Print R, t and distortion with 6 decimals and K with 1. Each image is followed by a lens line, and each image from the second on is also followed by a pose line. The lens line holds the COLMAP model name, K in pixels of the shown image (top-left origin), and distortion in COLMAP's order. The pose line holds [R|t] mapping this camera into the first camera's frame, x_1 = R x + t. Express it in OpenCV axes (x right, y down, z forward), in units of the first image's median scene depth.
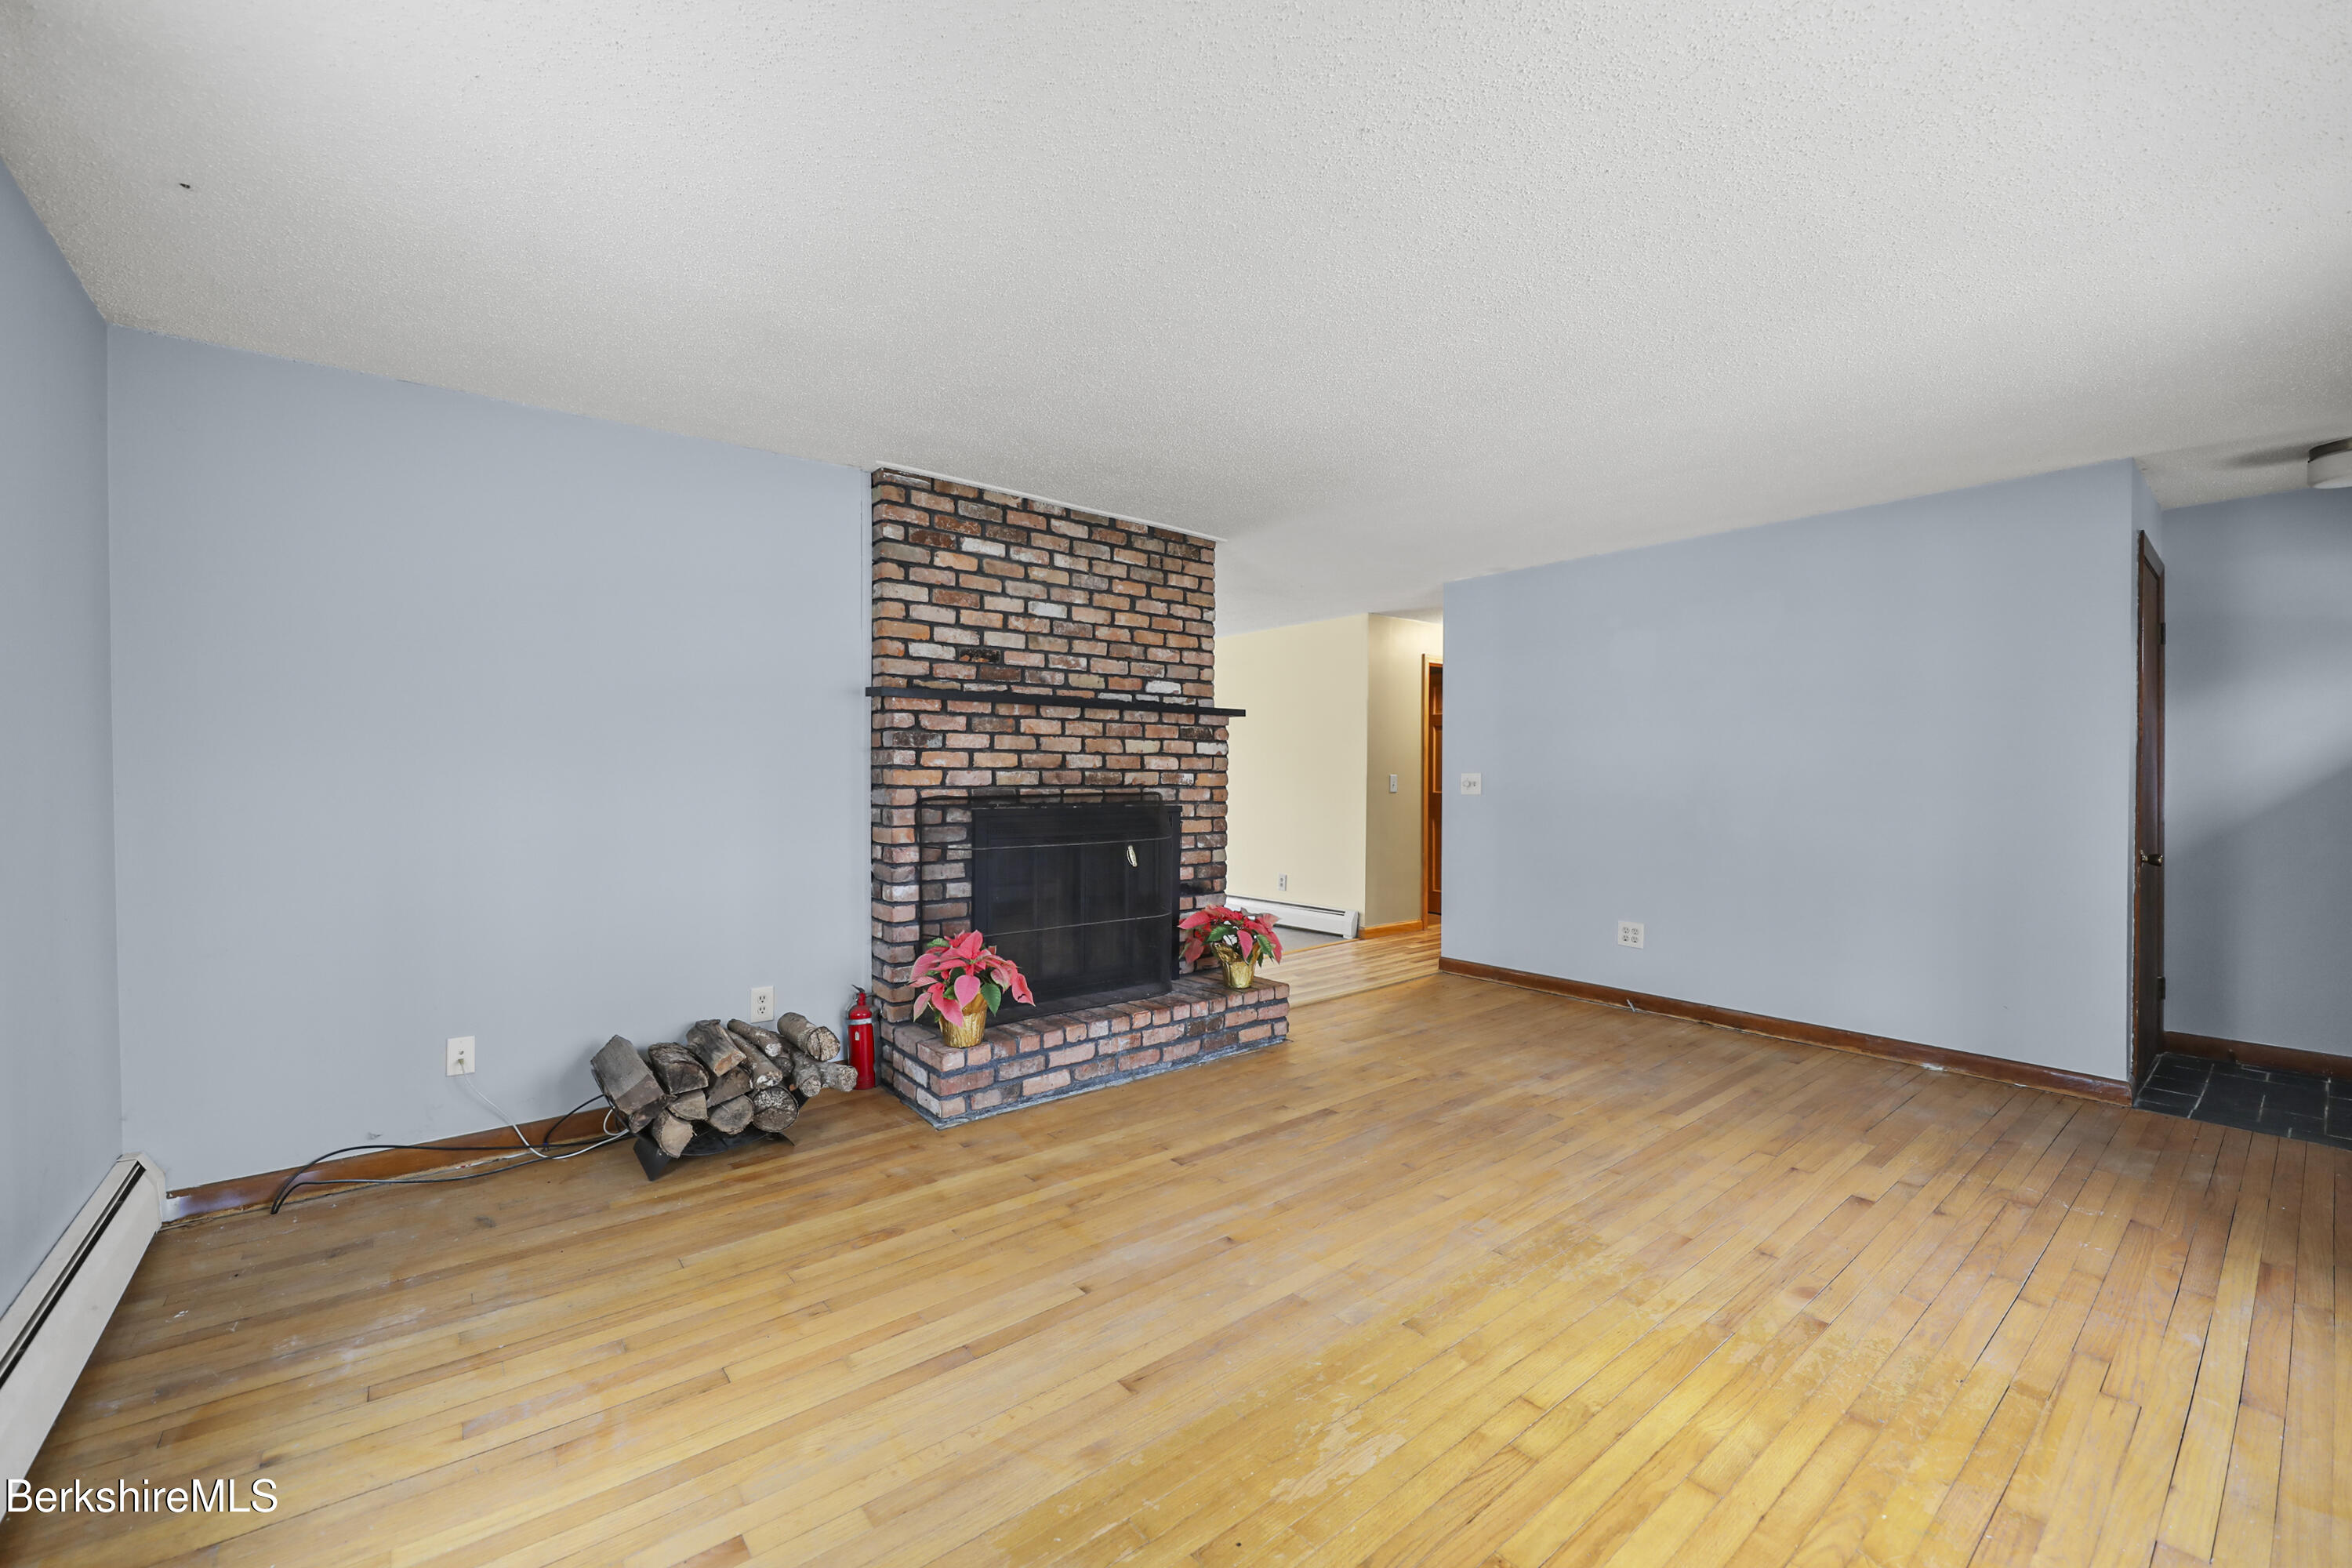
lens RADIAL K [[954.5, 0, 1160.6], [0, 954.5, 785.3], [0, 0, 1]] dist [0.000107, -0.003168]
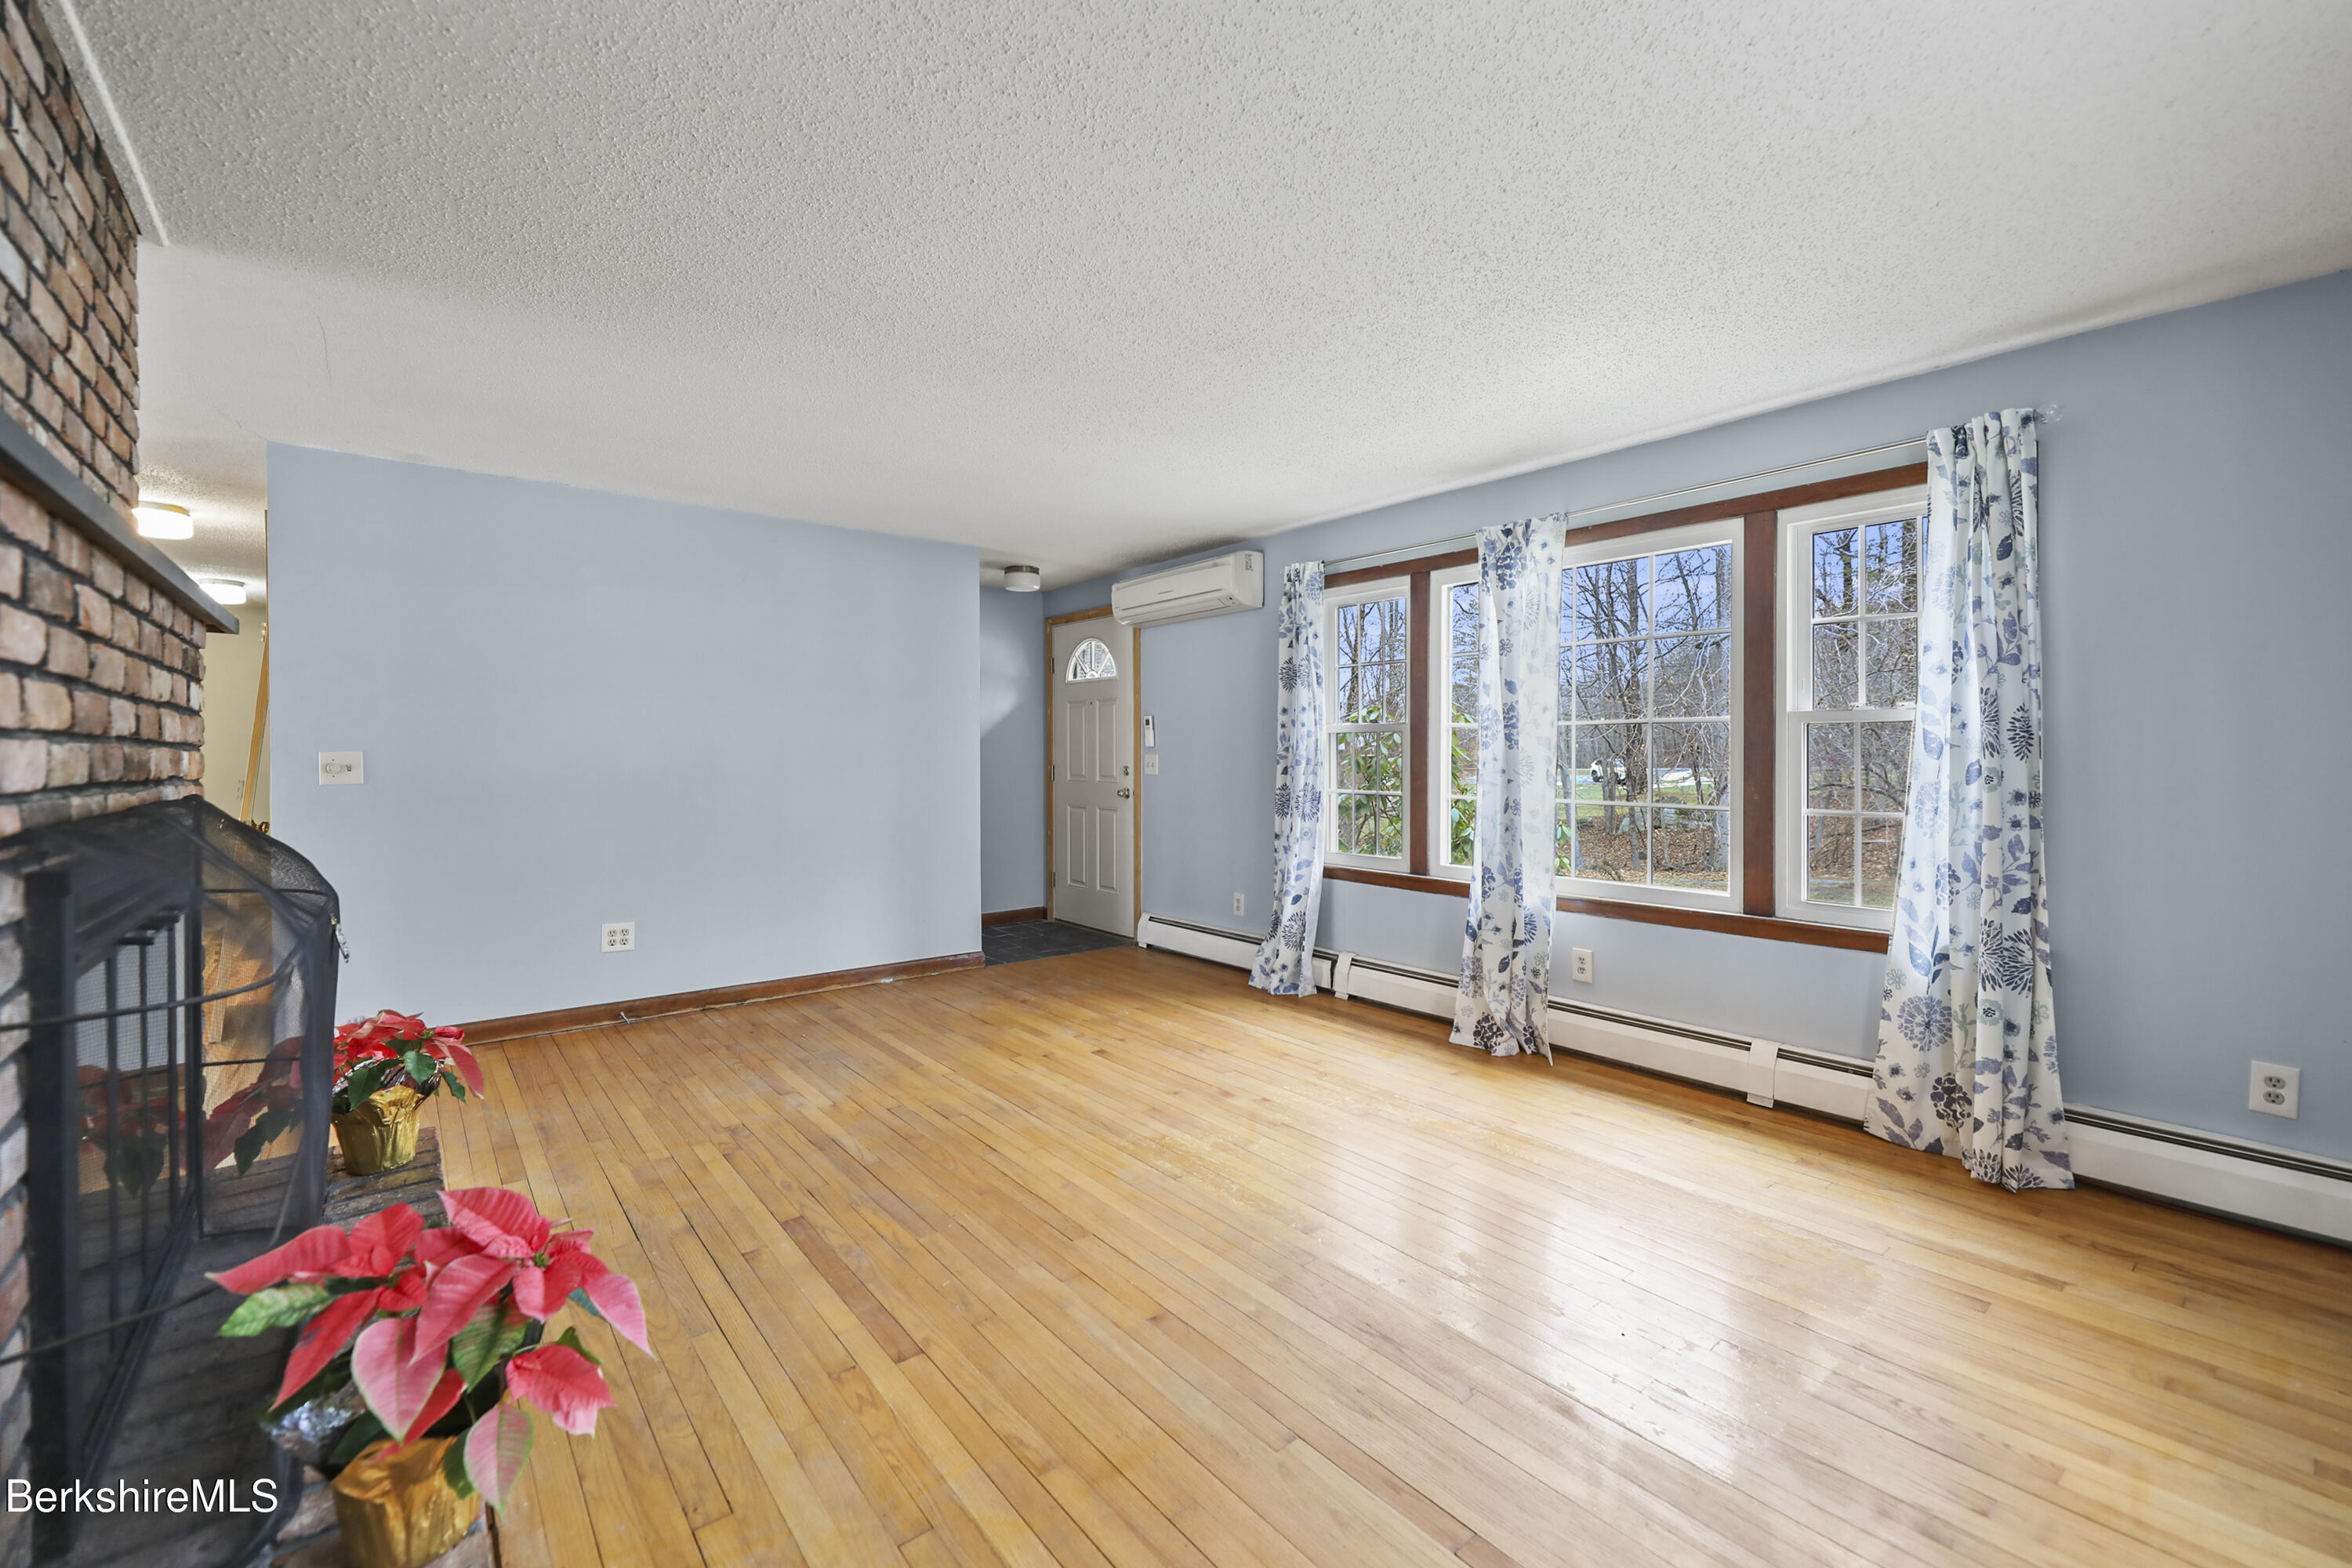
lens RADIAL K [[954.5, 0, 1166.4], [0, 954.5, 754.8], [0, 0, 1]] dist [0.000107, -0.003168]
pose [[-0.007044, -0.004727, 0.999964, -0.469978], [0.013991, 0.999890, 0.004825, -0.008200], [-0.999877, 0.014024, -0.006977, 0.623228]]
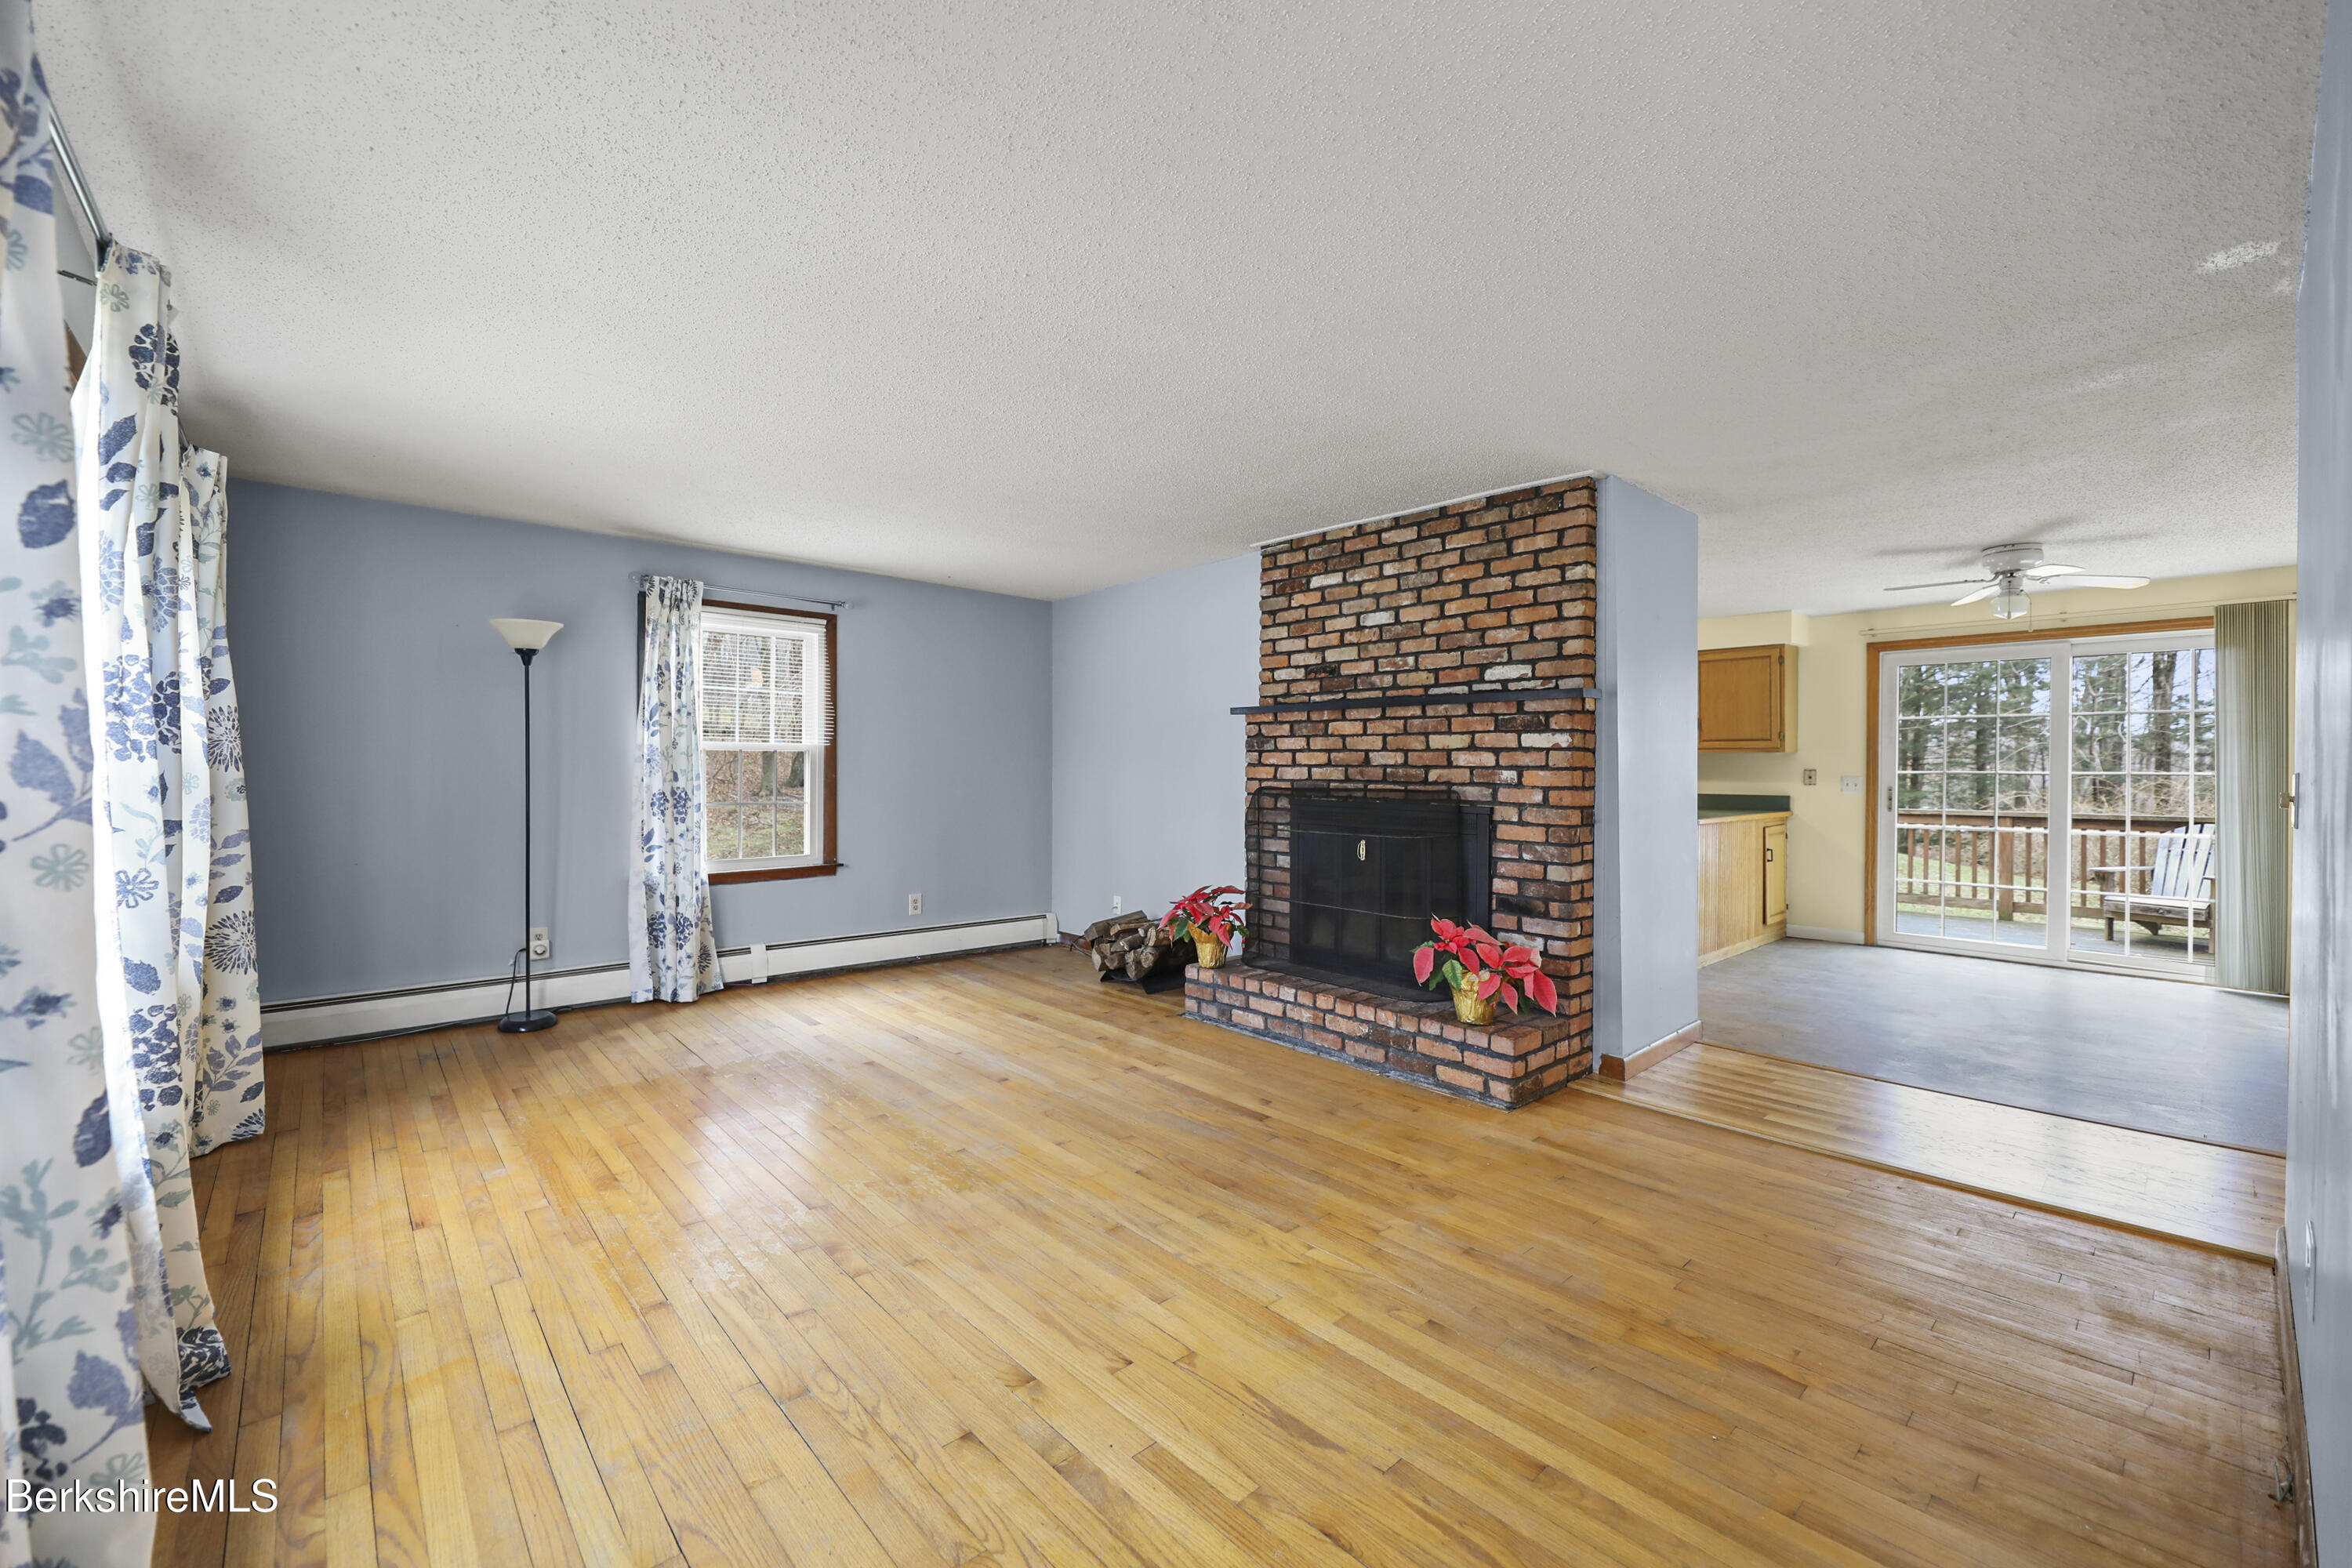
lens RADIAL K [[954.5, 0, 1150.9], [0, 954.5, 771.5], [0, 0, 1]] dist [0.000107, -0.003168]
pose [[0.037167, 0.001296, -0.999308, 0.986726], [-0.019069, 0.999818, 0.000587, -0.006528], [0.999127, 0.019034, 0.037185, 0.731288]]
